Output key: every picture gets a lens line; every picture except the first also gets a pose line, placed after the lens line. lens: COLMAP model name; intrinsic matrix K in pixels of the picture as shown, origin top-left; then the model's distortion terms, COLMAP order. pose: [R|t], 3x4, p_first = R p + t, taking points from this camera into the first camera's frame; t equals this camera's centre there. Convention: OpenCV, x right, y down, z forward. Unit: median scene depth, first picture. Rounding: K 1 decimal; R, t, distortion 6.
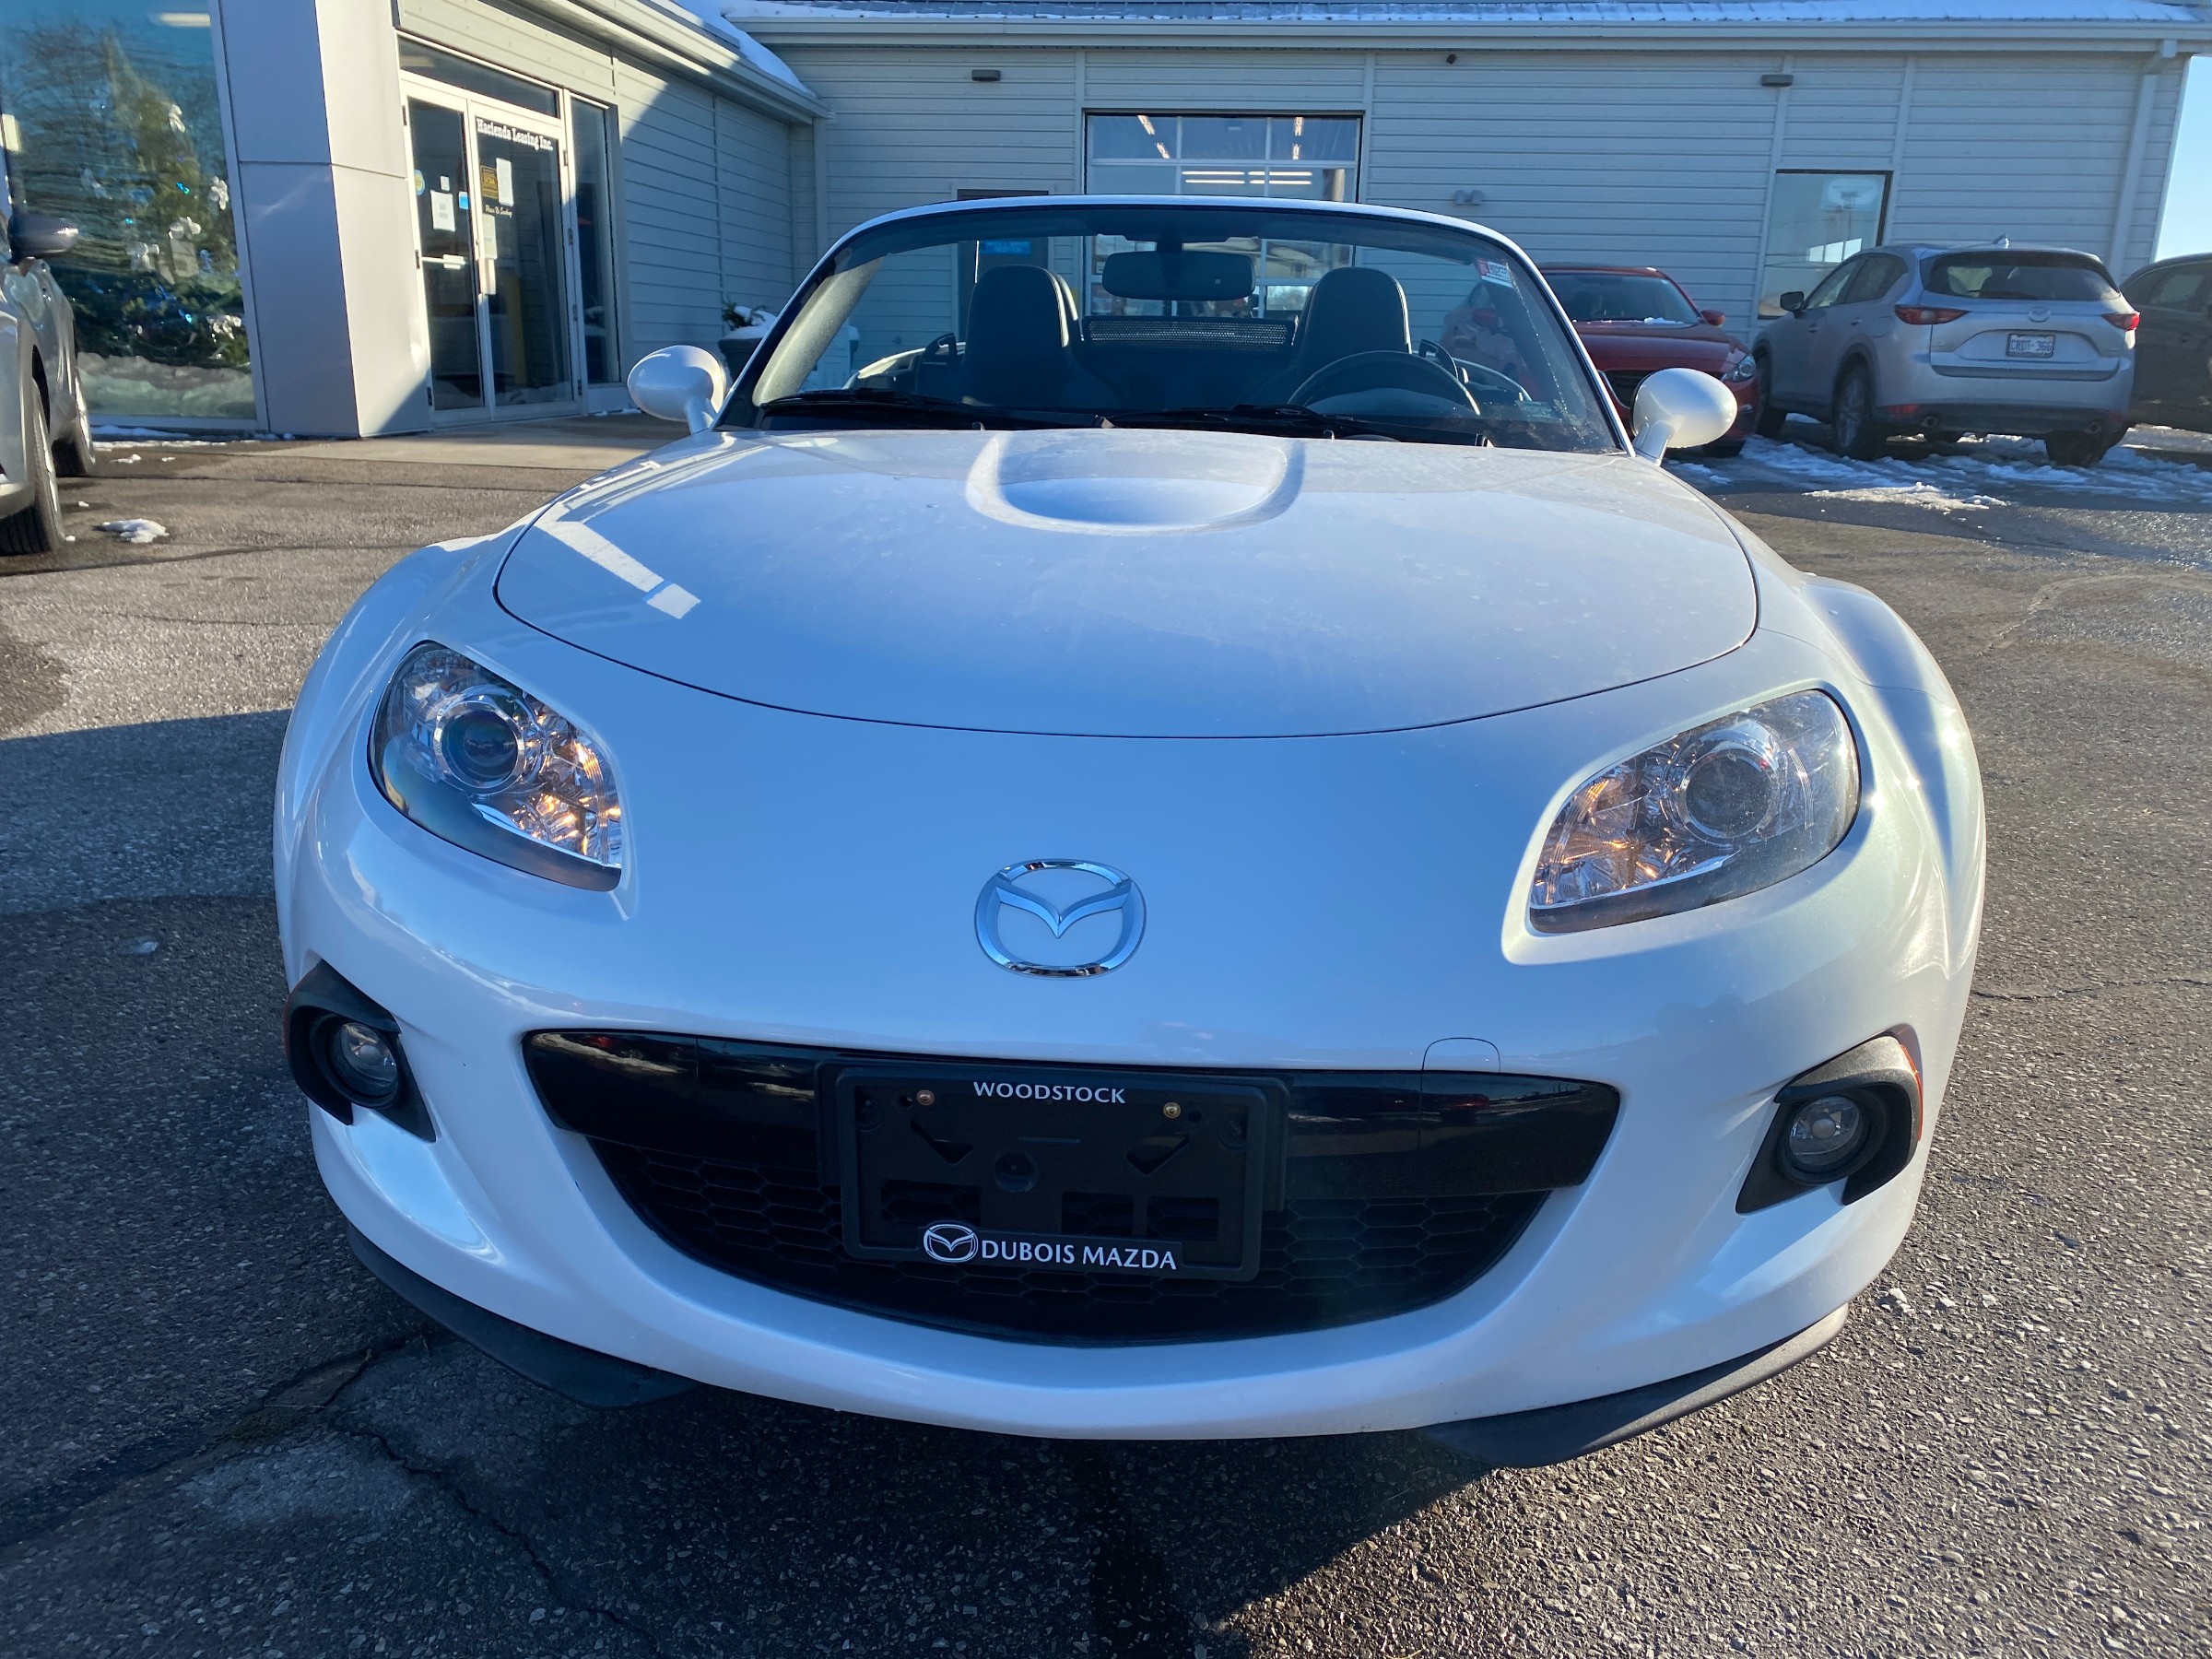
lens RADIAL K [[1656.6, 0, 1105.5], [0, 1656.6, 823.8], [0, 0, 1]] dist [0.005461, -0.003510]
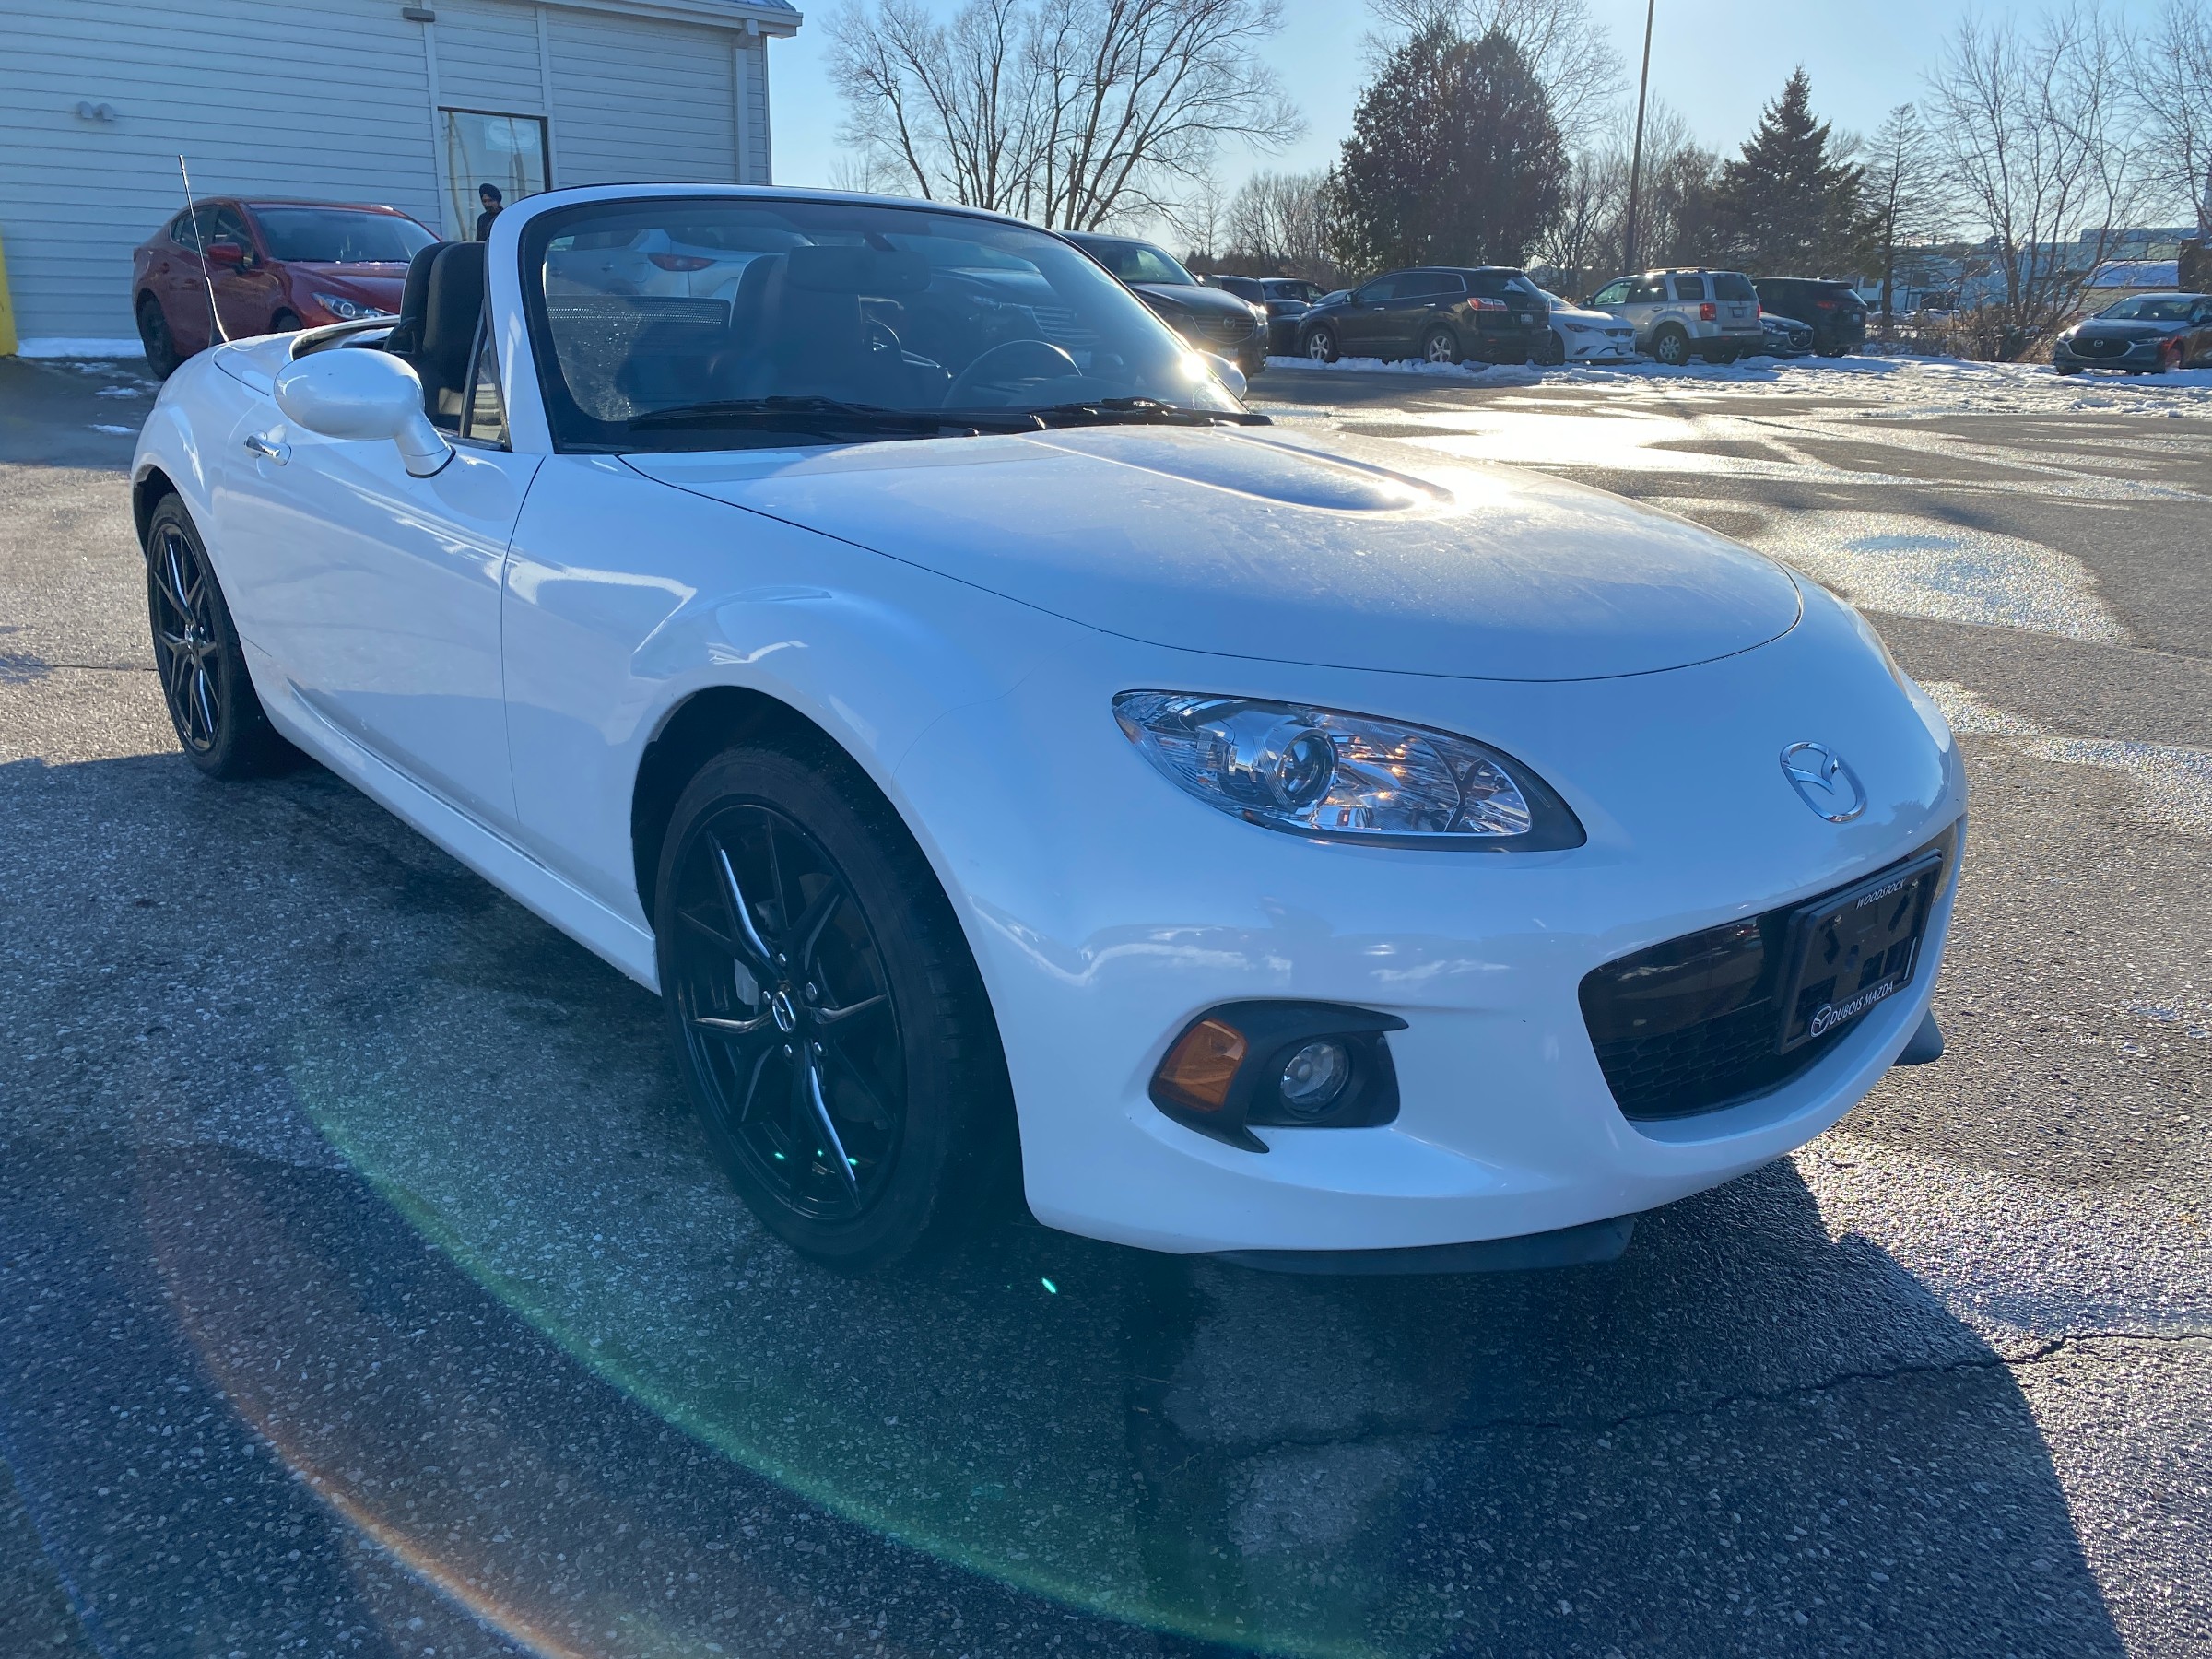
lens RADIAL K [[1656.6, 0, 1113.0], [0, 1656.6, 818.8], [0, 0, 1]] dist [0.005461, -0.003510]
pose [[0.700245, -0.213875, 0.681112, -0.330255], [0.189757, 0.975510, 0.111231, -0.043766], [-0.688221, 0.051357, 0.723681, 0.085008]]
